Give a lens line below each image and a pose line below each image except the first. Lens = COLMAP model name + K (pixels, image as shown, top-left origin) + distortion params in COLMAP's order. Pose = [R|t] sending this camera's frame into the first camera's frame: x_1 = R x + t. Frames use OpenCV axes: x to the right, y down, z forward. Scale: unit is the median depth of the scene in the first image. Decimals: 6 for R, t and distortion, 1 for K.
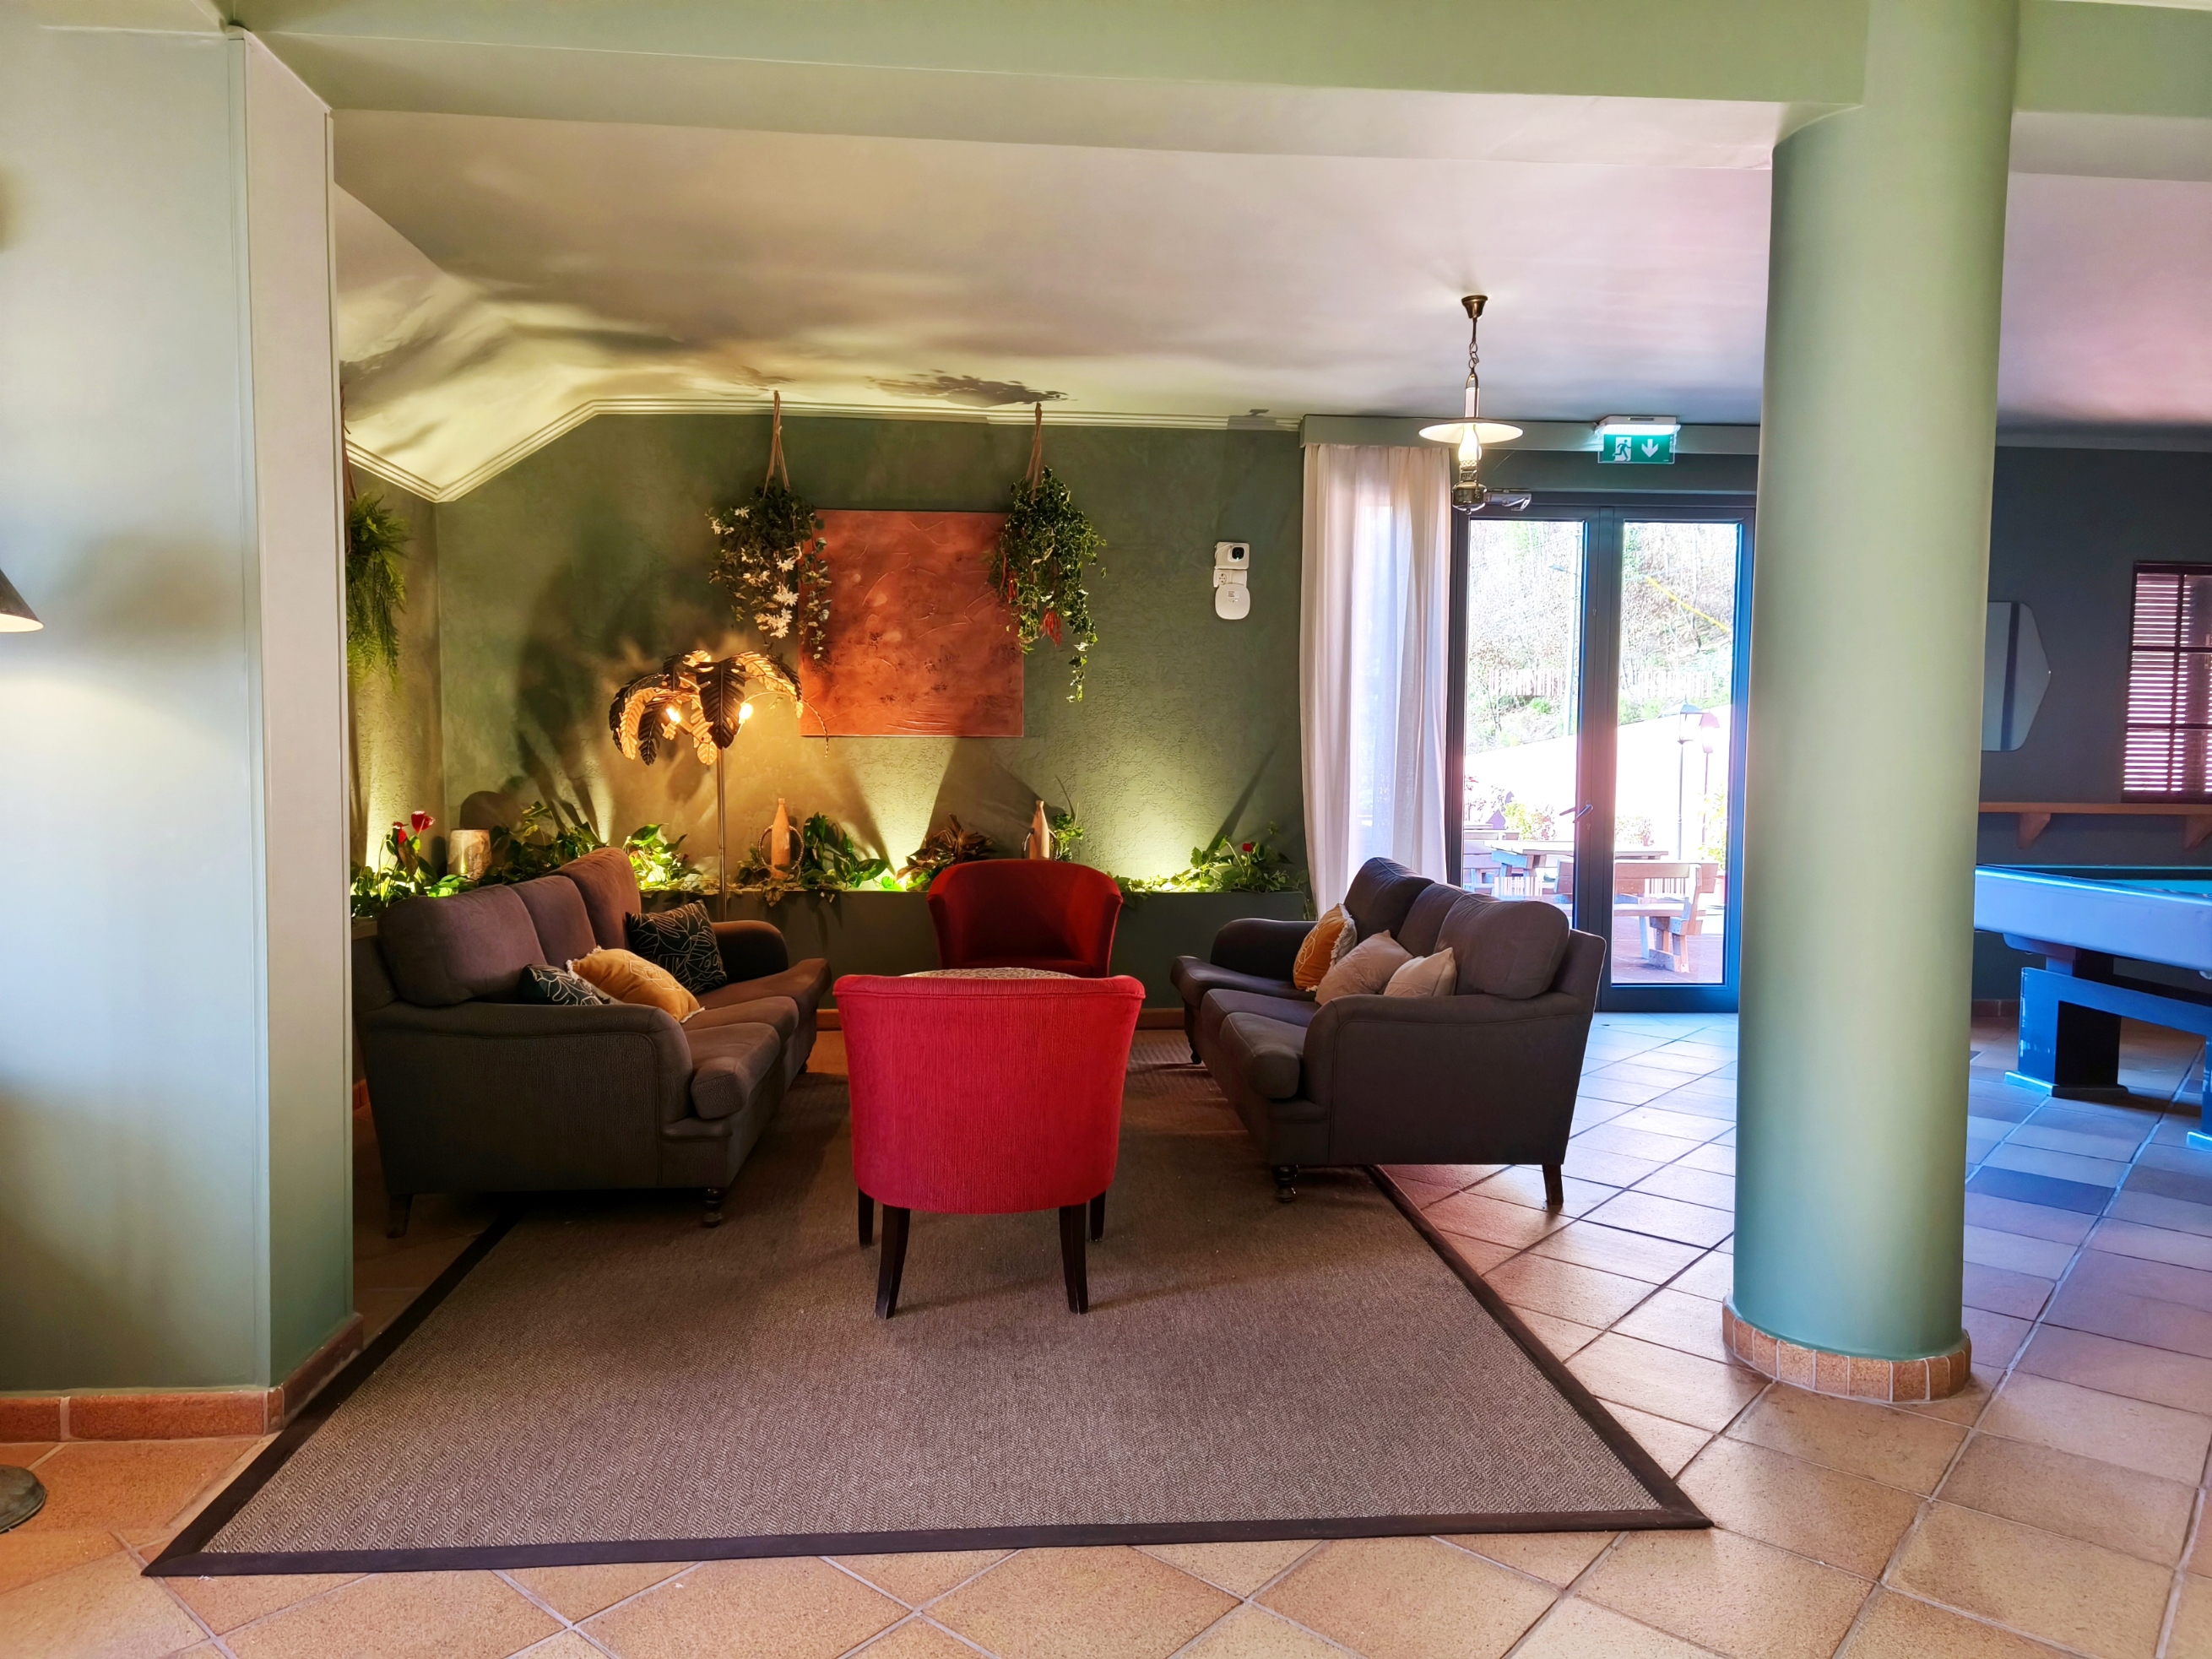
lens RADIAL K [[1487.1, 0, 1092.6], [0, 1487.1, 826.0], [0, 0, 1]] dist [0.051331, -0.000052]
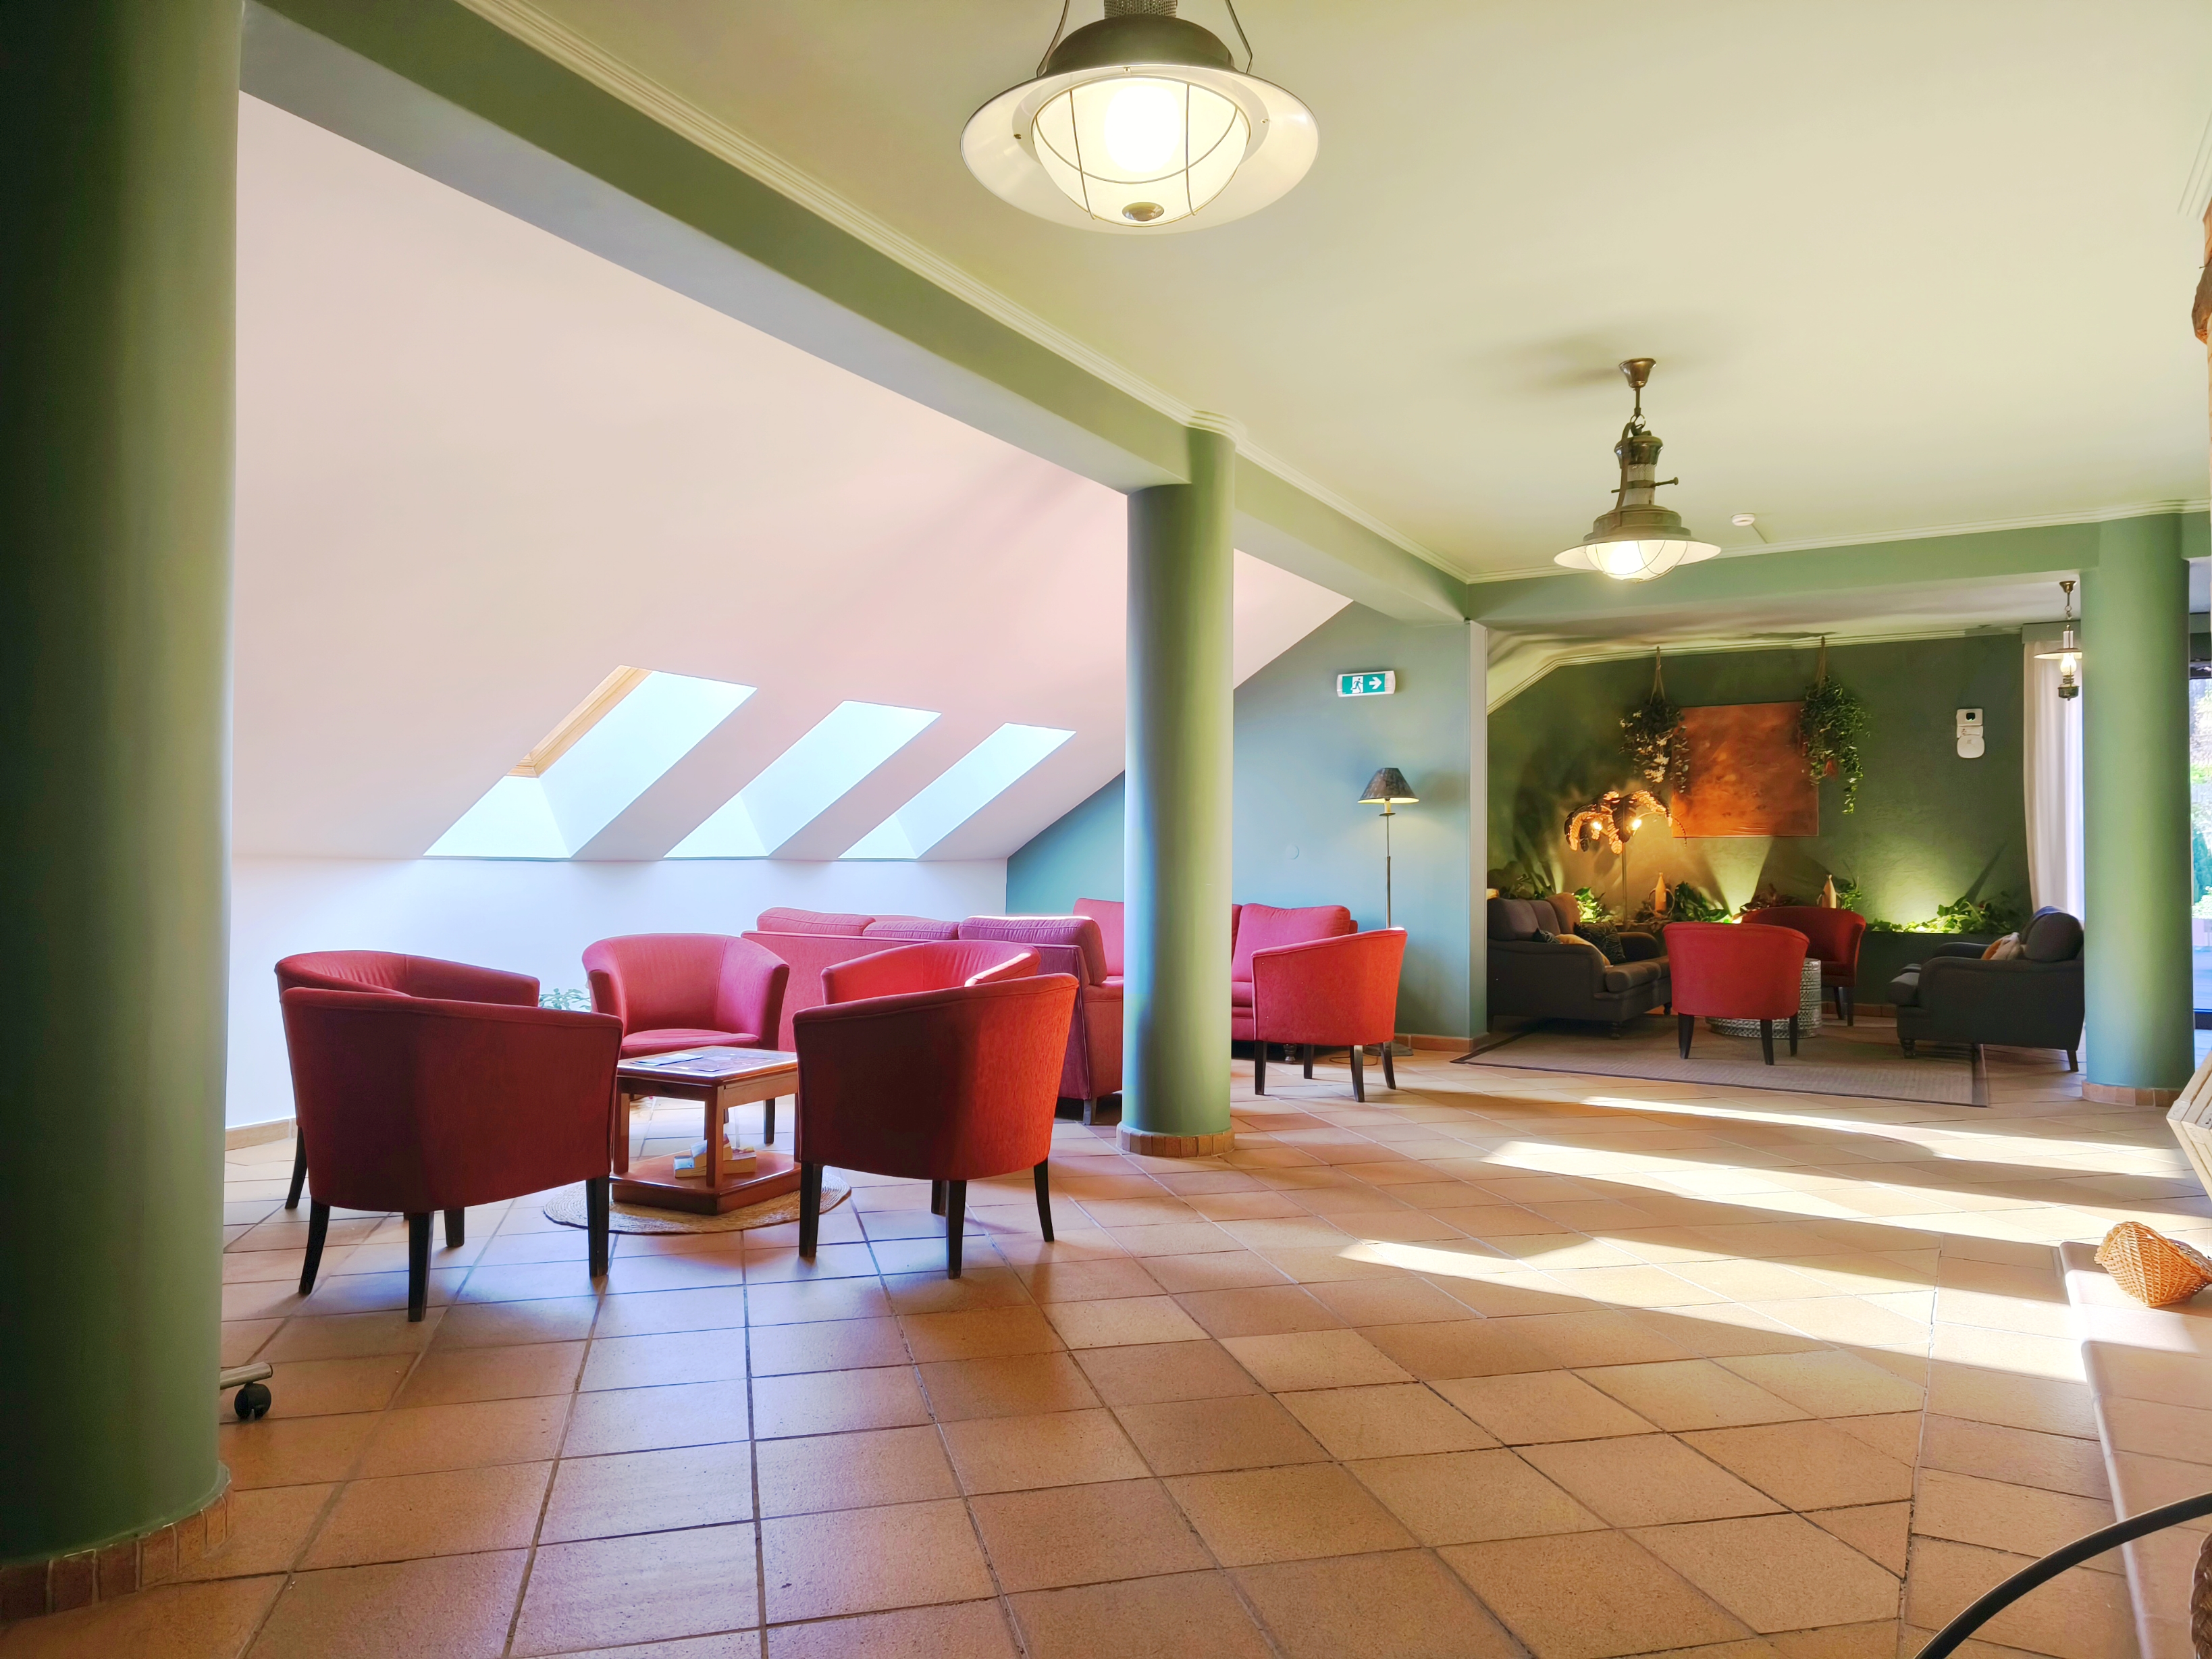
lens RADIAL K [[1487.1, 0, 1092.6], [0, 1487.1, 826.0], [0, 0, 1]] dist [0.051331, -0.000052]
pose [[0.825339, -0.018864, -0.564323, 0.235021], [-0.026373, 0.997063, -0.071900, 0.071259], [0.564022, 0.074225, 0.822417, -0.829637]]
